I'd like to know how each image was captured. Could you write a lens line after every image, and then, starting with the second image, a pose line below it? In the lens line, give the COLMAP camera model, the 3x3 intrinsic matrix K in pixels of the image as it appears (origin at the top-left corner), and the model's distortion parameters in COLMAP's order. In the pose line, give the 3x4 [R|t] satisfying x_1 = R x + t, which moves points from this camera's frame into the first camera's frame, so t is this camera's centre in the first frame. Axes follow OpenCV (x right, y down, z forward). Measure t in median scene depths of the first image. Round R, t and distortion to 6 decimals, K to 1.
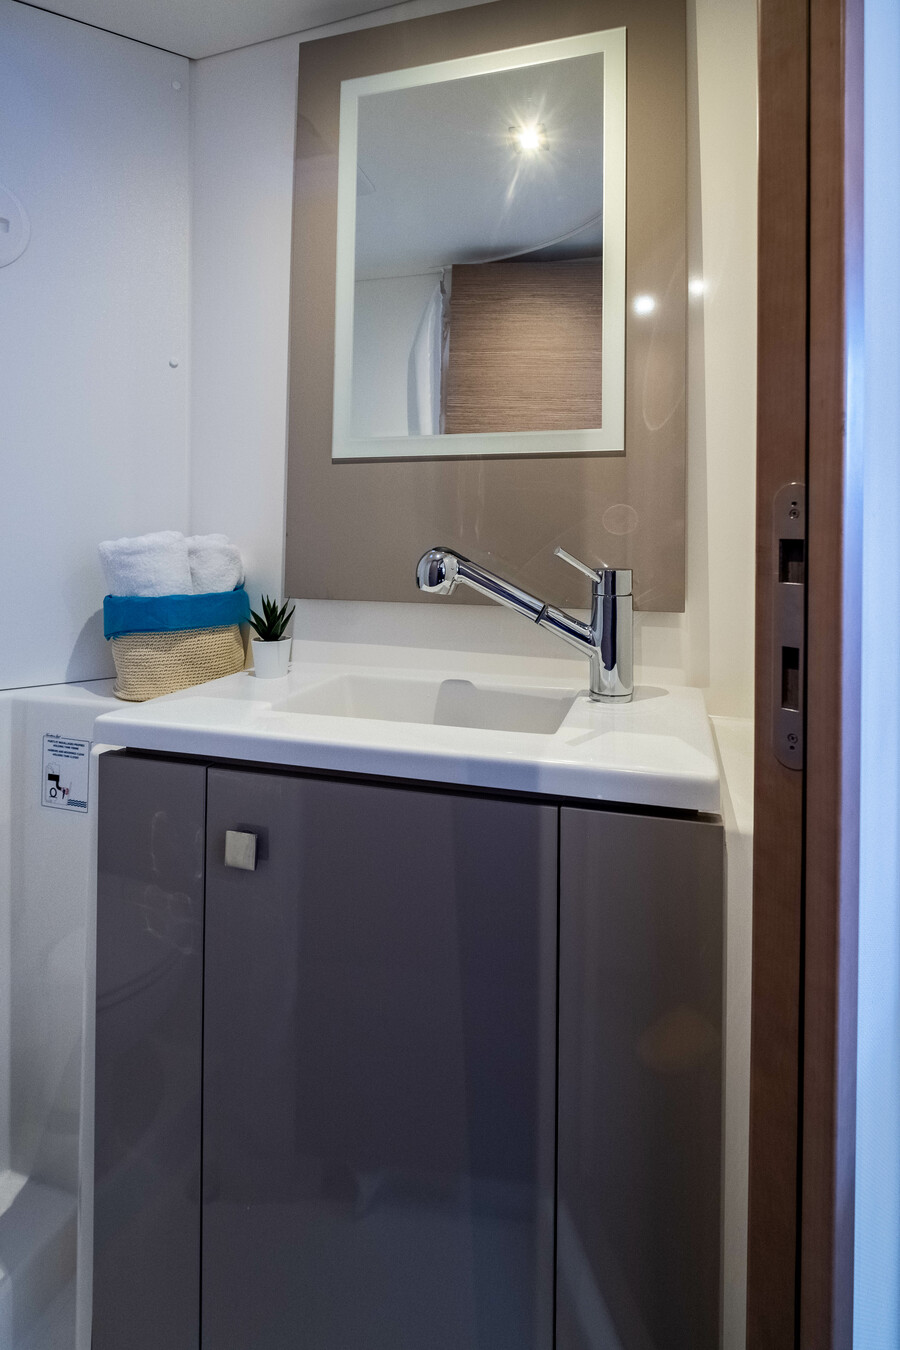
lens RADIAL K [[659.2, 0, 492.9], [0, 659.2, 674.9], [0, 0, 1]] dist [0.000926, 0.000335]
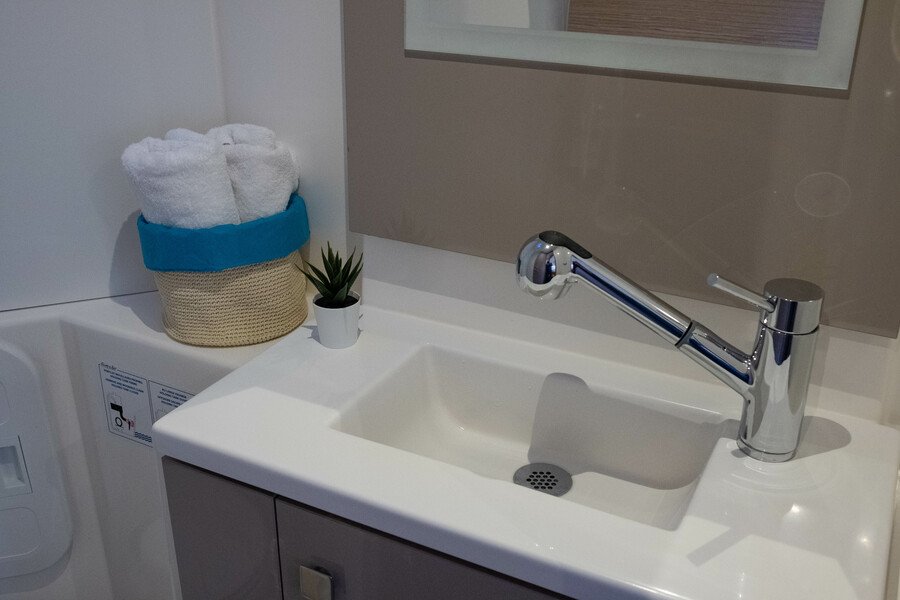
lens RADIAL K [[900.2, 0, 450.0], [0, 900.2, 300.0], [0, 0, 1]] dist [-0.008623, -0.010065]
pose [[0.976148, 0.085599, -0.199517, 0.014341], [0.004655, 0.910528, 0.413420, -0.489348], [0.217054, -0.404489, 0.888412, 0.063353]]
